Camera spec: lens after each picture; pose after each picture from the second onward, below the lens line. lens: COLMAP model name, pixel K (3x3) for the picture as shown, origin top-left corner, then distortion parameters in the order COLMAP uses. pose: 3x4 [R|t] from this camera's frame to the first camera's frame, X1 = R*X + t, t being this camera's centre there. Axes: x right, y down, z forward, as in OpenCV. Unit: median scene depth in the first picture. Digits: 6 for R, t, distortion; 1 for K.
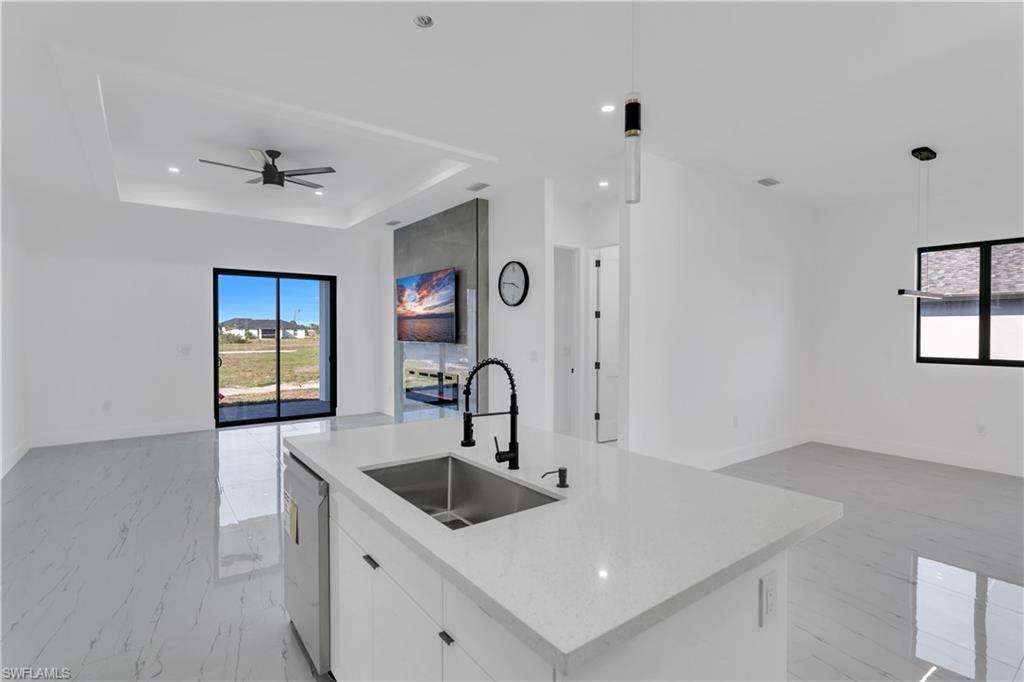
lens RADIAL K [[488.1, 0, 515.3], [0, 488.1, 338.8], [0, 0, 1]] dist [0.004598, -0.004329]
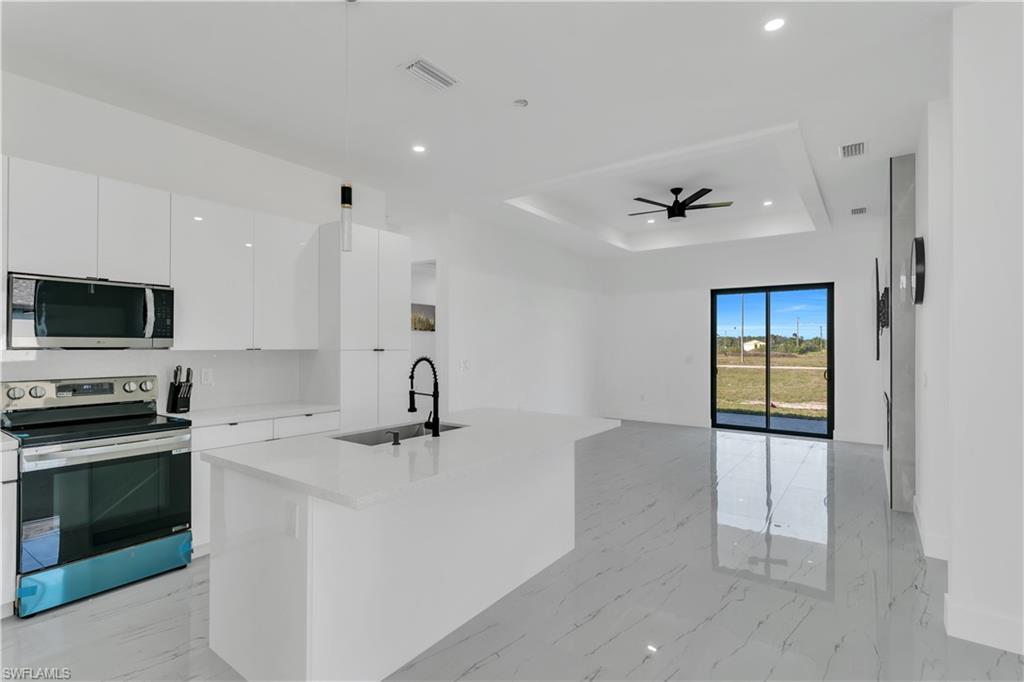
lens RADIAL K [[488.1, 0, 514.9], [0, 488.1, 342.9], [0, 0, 1]] dist [0.004598, -0.004329]
pose [[0.286162, -0.006856, -0.958157, 0.385338], [-0.017628, 0.999767, -0.012419, 0.004472], [0.958019, 0.020444, 0.285975, 0.230048]]
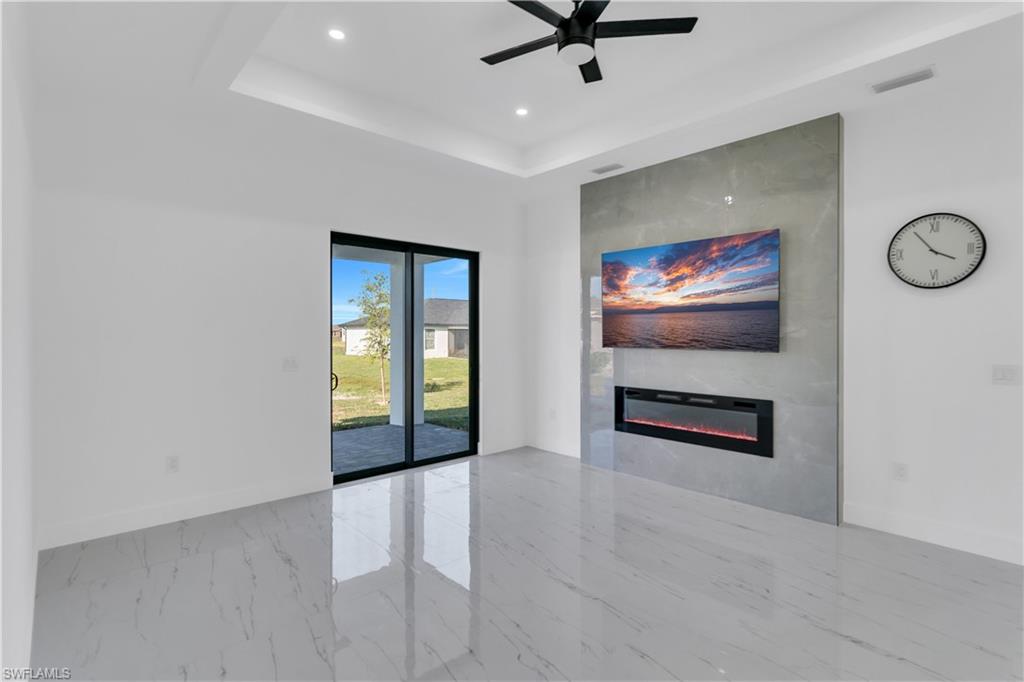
lens RADIAL K [[488.1, 0, 497.6], [0, 488.1, 324.2], [0, 0, 1]] dist [0.004598, -0.004329]
pose [[0.997390, 0.000436, 0.072197, -0.469433], [0.001855, 0.999497, -0.031666, -0.005037], [-0.072174, 0.031718, 0.996888, 0.372570]]
